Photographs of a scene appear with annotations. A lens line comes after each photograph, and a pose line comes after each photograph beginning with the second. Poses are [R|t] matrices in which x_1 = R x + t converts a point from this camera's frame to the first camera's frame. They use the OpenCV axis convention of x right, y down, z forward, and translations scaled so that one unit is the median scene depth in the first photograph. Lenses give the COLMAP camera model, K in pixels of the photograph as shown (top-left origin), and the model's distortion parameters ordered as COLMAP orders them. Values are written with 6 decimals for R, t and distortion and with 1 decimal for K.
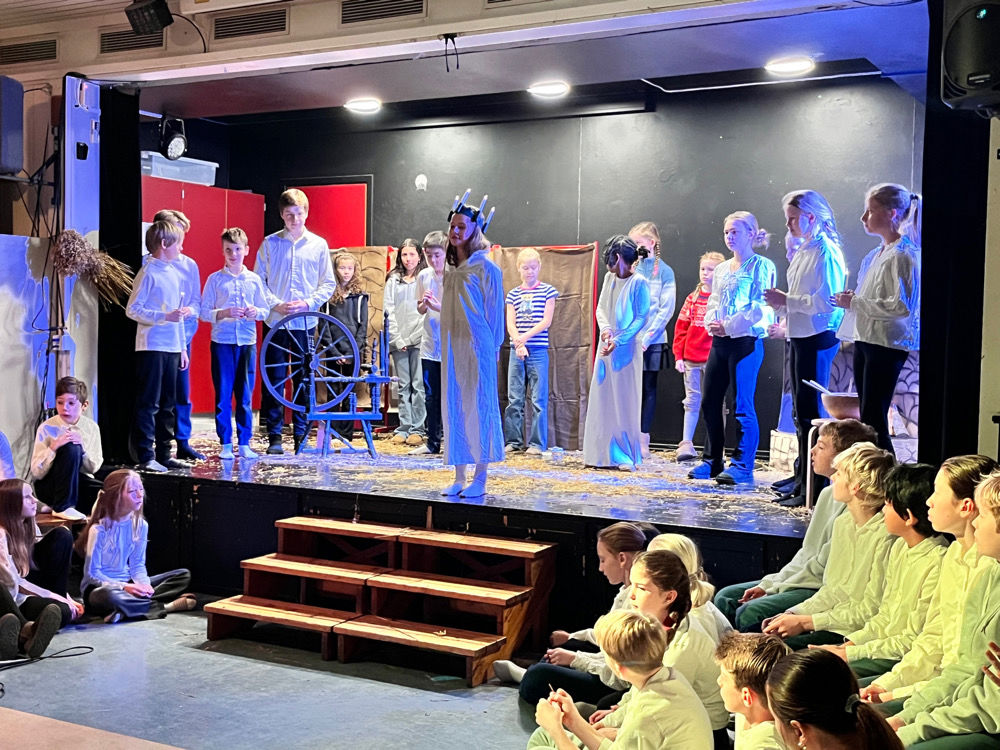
lens RADIAL K [[1231.2, 0, 496.6], [0, 1231.2, 374.6], [0, 0, 1]] dist [0.147634, 0.000000]
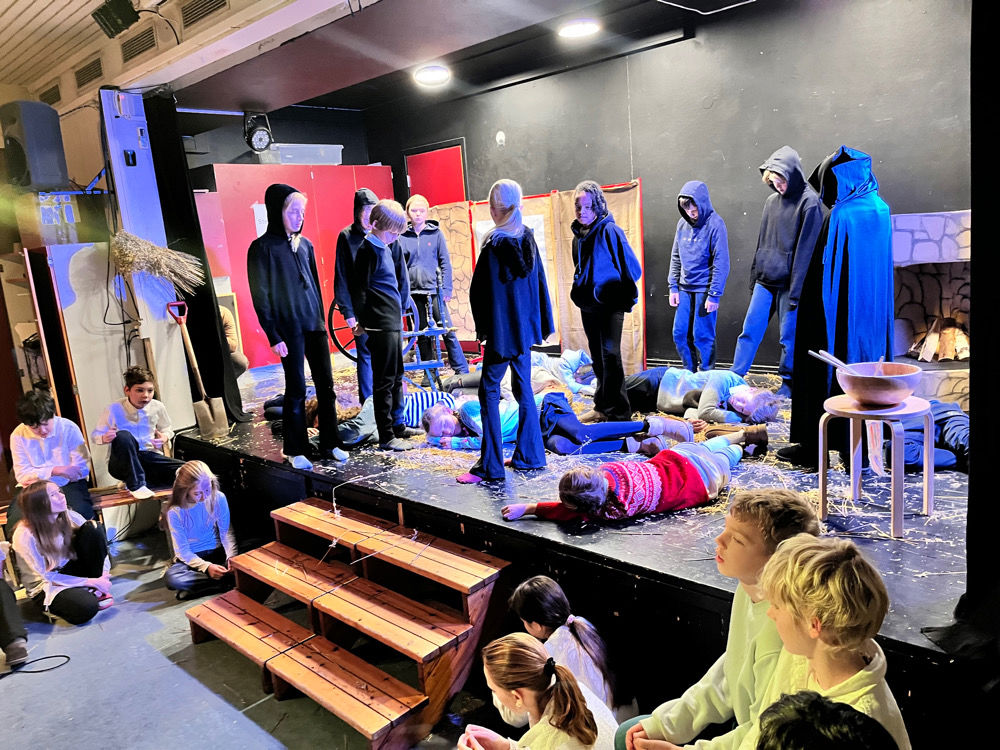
lens RADIAL K [[758.1, 0, 504.0], [0, 758.1, 376.5], [0, 0, 1]] dist [0.027893, -0.010325]
pose [[0.966789, -0.054025, -0.249799, 0.120889], [0.092491, 0.985112, 0.144911, -0.045737], [0.238252, -0.163202, 0.957393, 0.332523]]
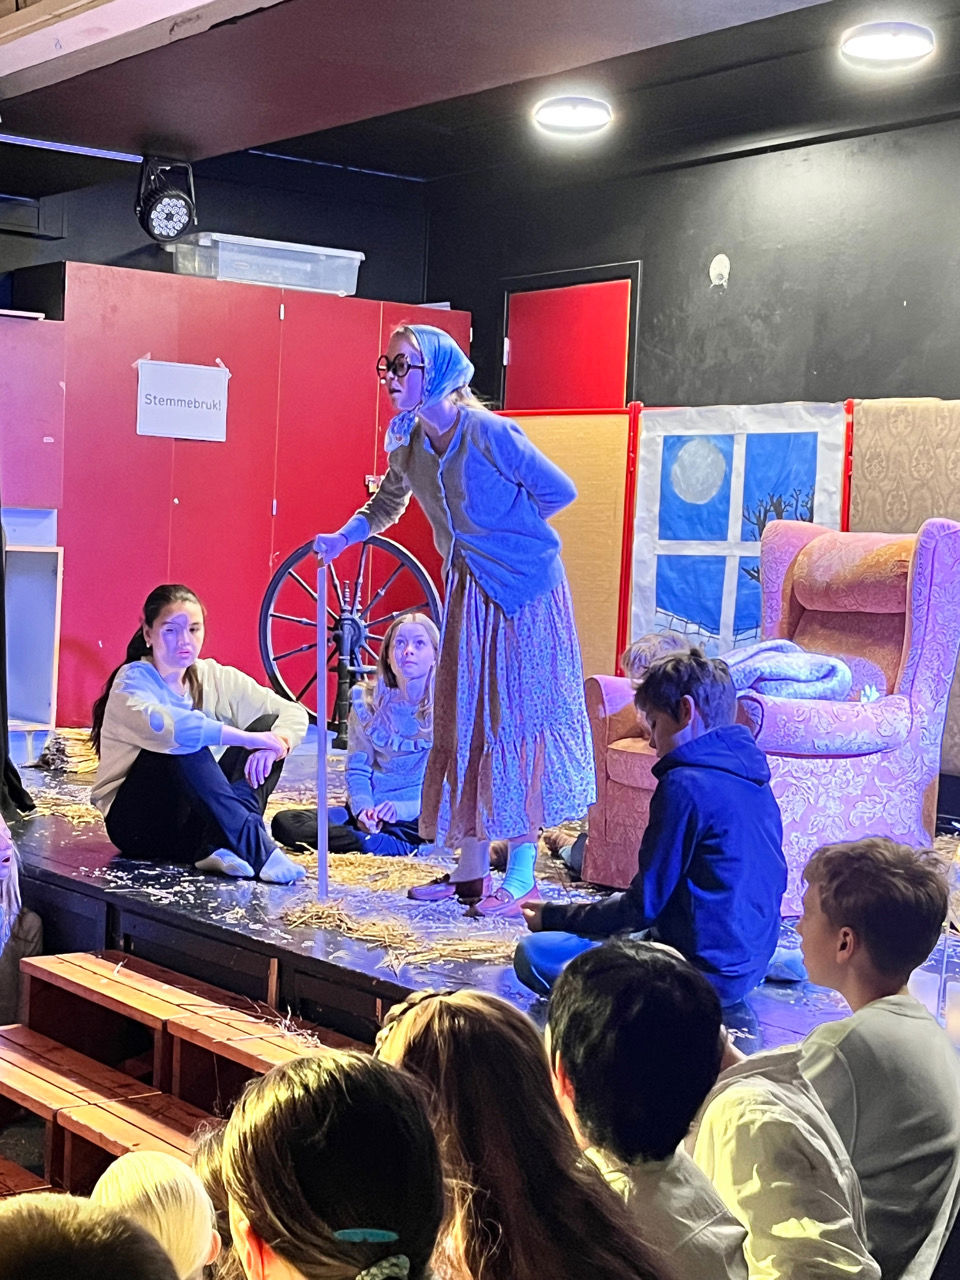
lens RADIAL K [[2155.9, 0, 481.1], [0, 2155.9, 638.0], [0, 0, 1]] dist [0.079620, 0.000000]
pose [[0.914889, 0.033016, -0.402354, 0.228144], [-0.036387, 0.999338, -0.000734, -0.008543], [0.402063, 0.015312, 0.915484, 0.214099]]
